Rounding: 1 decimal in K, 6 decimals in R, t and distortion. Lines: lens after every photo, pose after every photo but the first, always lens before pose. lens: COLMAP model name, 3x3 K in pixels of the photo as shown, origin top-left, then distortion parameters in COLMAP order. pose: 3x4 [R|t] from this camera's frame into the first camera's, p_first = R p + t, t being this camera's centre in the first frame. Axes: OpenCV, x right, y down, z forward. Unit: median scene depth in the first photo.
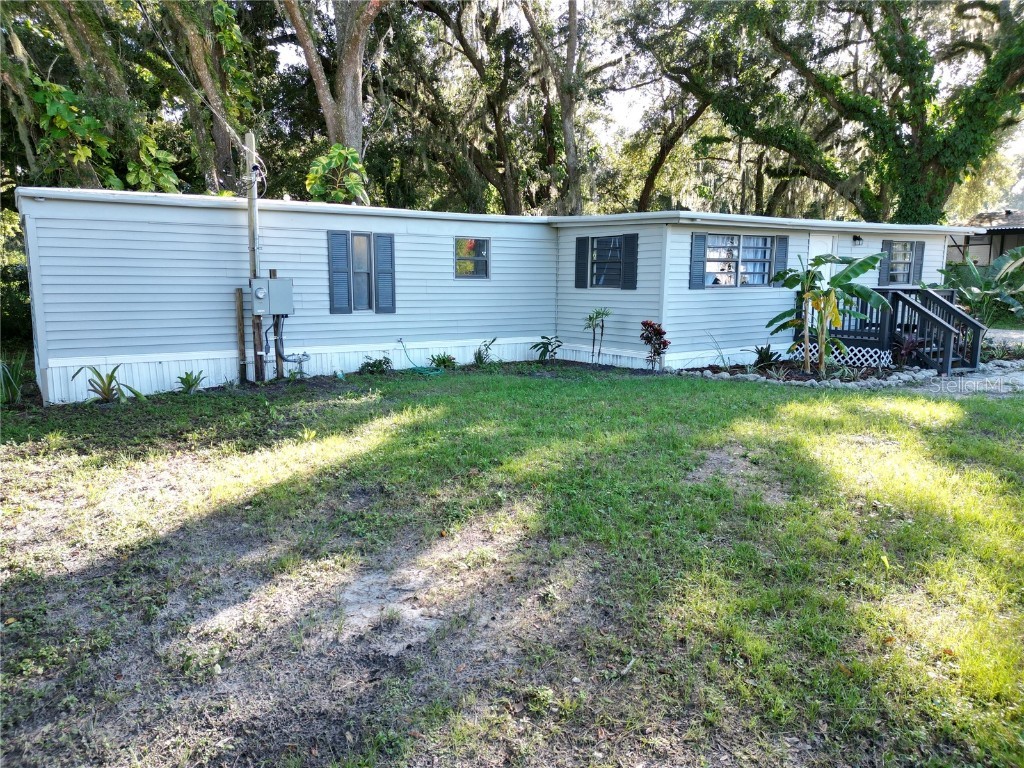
lens RADIAL K [[722.1, 0, 511.8], [0, 722.1, 381.5], [0, 0, 1]] dist [0.068865, -0.049764]
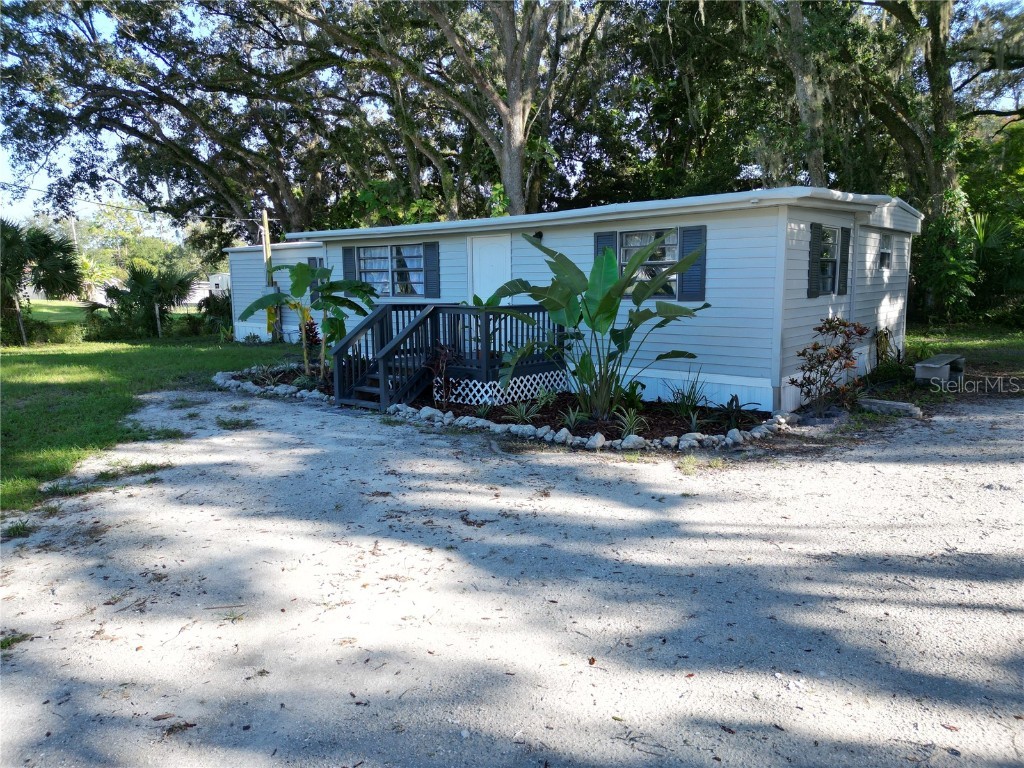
lens RADIAL K [[722.1, 0, 512.7], [0, 722.1, 379.8], [0, 0, 1]] dist [0.068865, -0.049764]
pose [[0.286296, 0.126248, -0.949787, 1.355032], [-0.132235, 0.987001, 0.091335, -0.130302], [0.948972, 0.099446, 0.299269, 0.876766]]
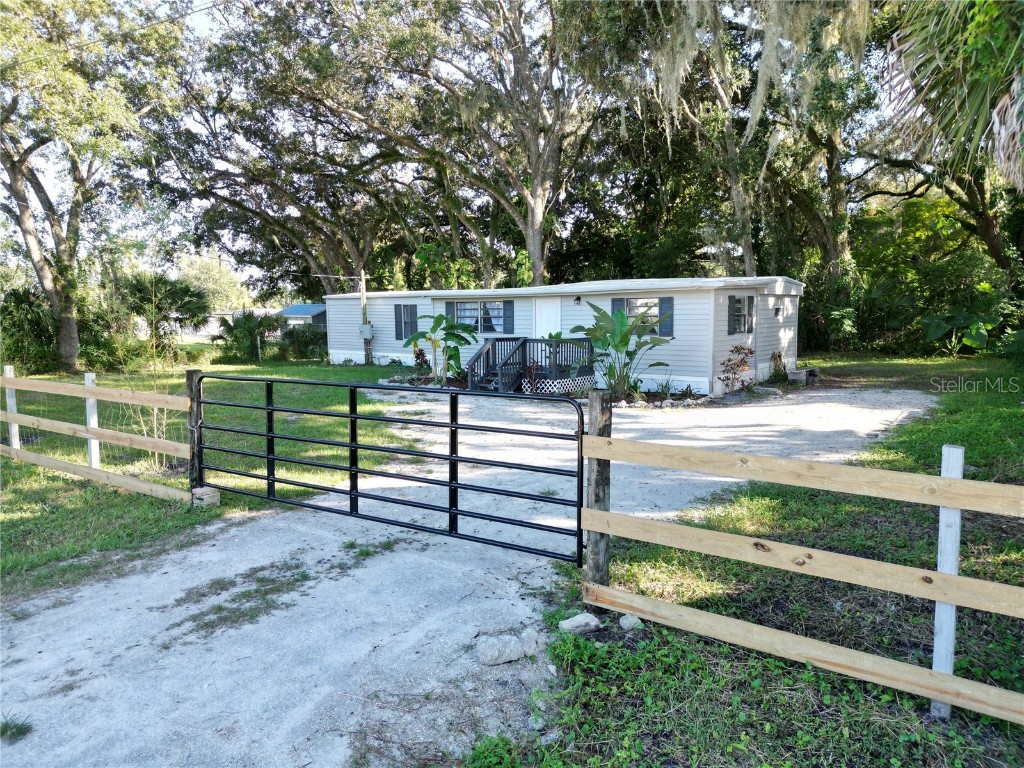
lens RADIAL K [[722.1, 0, 509.6], [0, 722.1, 383.4], [0, 0, 1]] dist [0.068865, -0.049764]
pose [[0.319350, 0.089616, -0.943390, 1.898435], [-0.133093, 0.989893, 0.048979, -0.105994], [0.938244, 0.109917, 0.328049, 0.546619]]
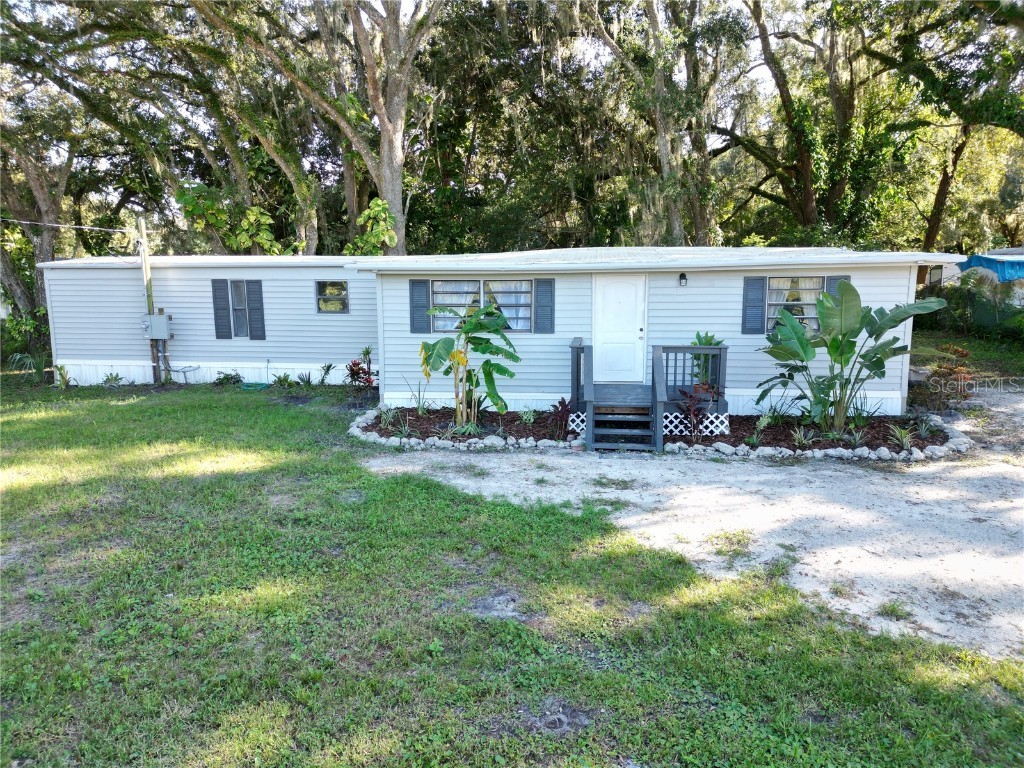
lens RADIAL K [[722.1, 0, 506.5], [0, 722.1, 381.8], [0, 0, 1]] dist [0.068865, -0.049764]
pose [[0.754971, 0.089632, -0.649604, 0.991110], [-0.088976, 0.995455, 0.033944, -0.098971], [0.649694, 0.032172, 0.759515, 0.278475]]
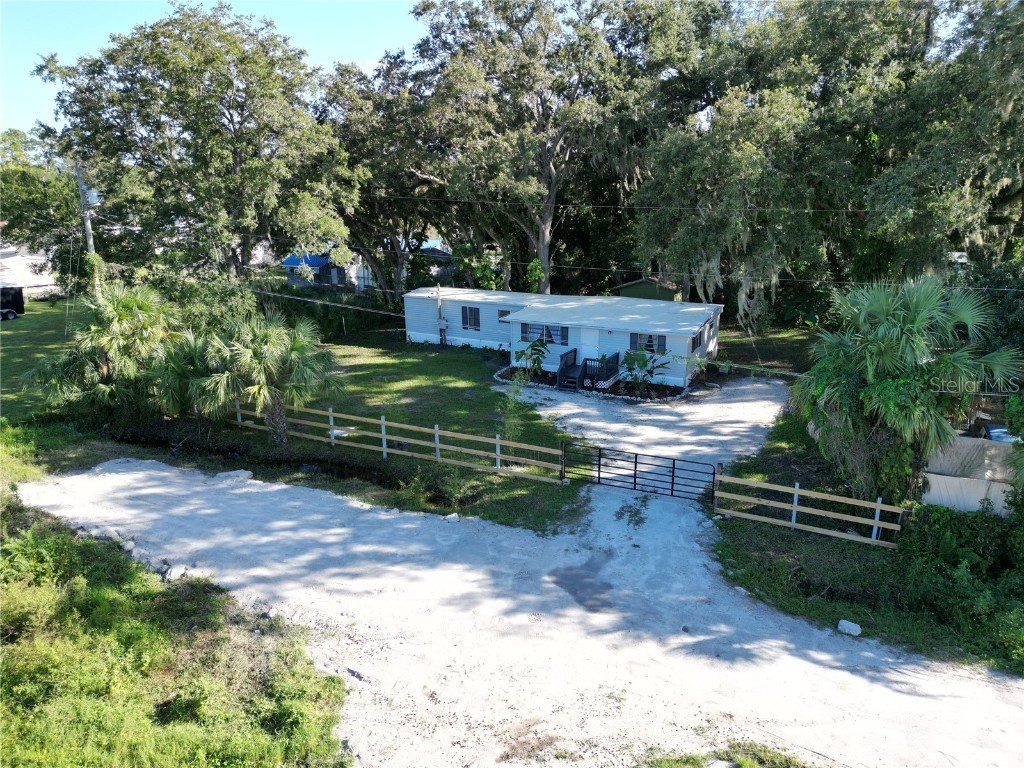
lens RADIAL K [[722.1, 0, 509.2], [0, 722.1, 386.4], [0, 0, 1]] dist [0.068865, -0.049764]
pose [[0.478458, 0.244140, -0.843489, 2.651205], [-0.117935, 0.969736, 0.213783, -0.549737], [0.870154, -0.002809, 0.492771, -0.492098]]
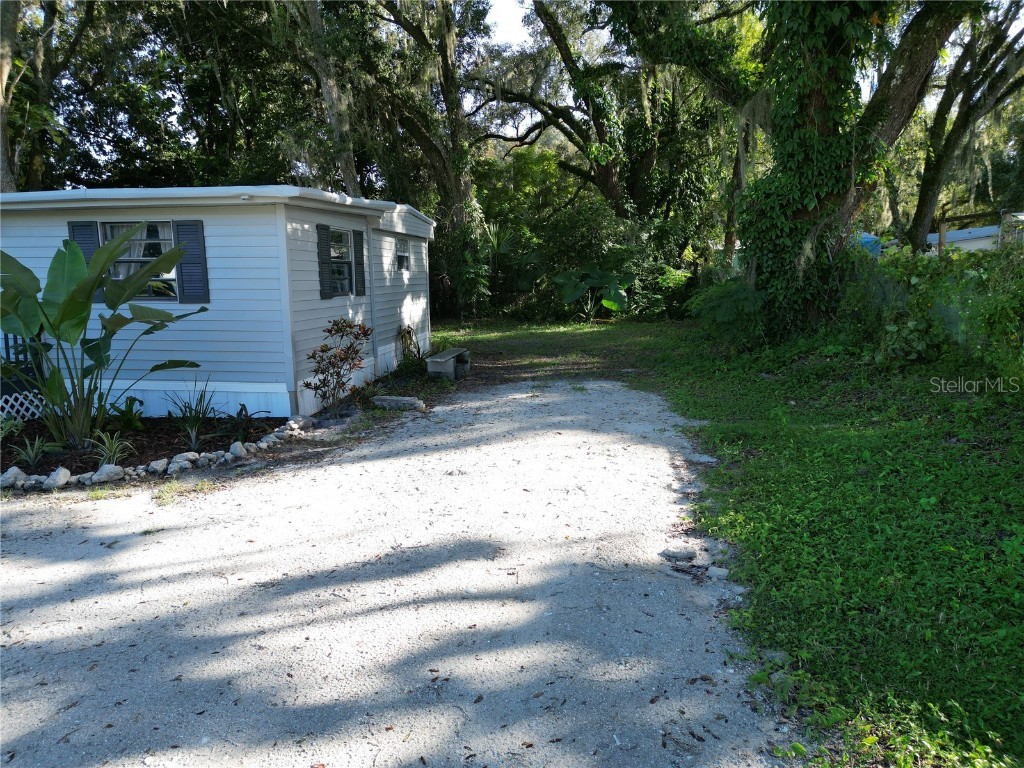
lens RADIAL K [[722.1, 0, 513.5], [0, 722.1, 381.1], [0, 0, 1]] dist [0.068865, -0.049764]
pose [[0.748428, 0.091115, -0.656927, 1.363342], [-0.091285, 0.995243, 0.034039, -0.144462], [0.656904, 0.034492, 0.753185, 0.950493]]
